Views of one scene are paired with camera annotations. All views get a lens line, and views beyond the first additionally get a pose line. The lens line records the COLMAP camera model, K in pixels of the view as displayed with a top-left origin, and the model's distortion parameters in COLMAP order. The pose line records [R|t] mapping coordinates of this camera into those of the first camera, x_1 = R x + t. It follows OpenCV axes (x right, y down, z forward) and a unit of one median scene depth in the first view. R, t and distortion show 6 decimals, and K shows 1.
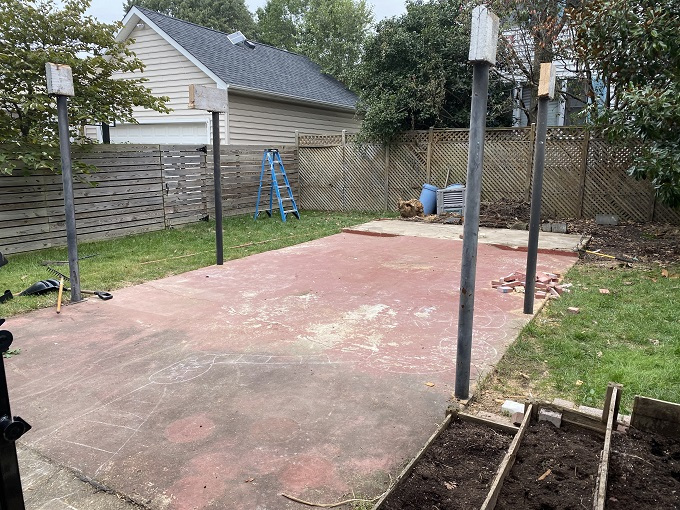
lens RADIAL K [[508.7, 0, 342.6], [0, 508.7, 270.7], [0, 0, 1]] dist [0.086355, -0.116979]
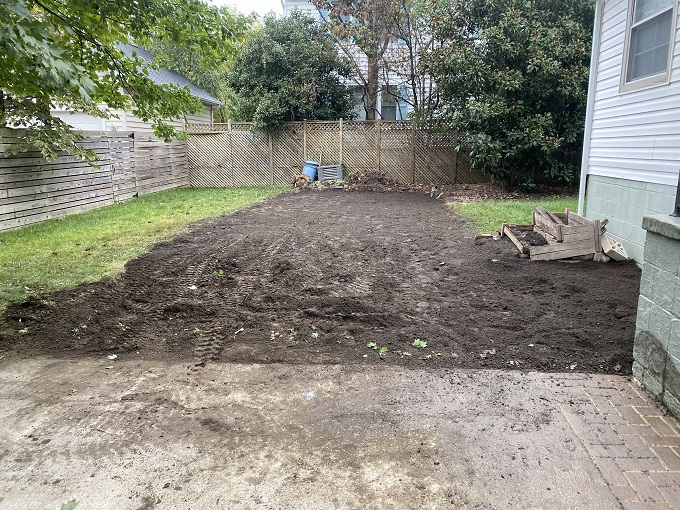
lens RADIAL K [[508.7, 0, 342.6], [0, 508.7, 270.7], [0, 0, 1]] dist [0.086355, -0.116979]
pose [[0.907320, -0.105766, 0.406920, -0.328545], [0.097335, 0.994389, 0.041431, 0.063546], [-0.409018, 0.002017, 0.912524, -0.248504]]
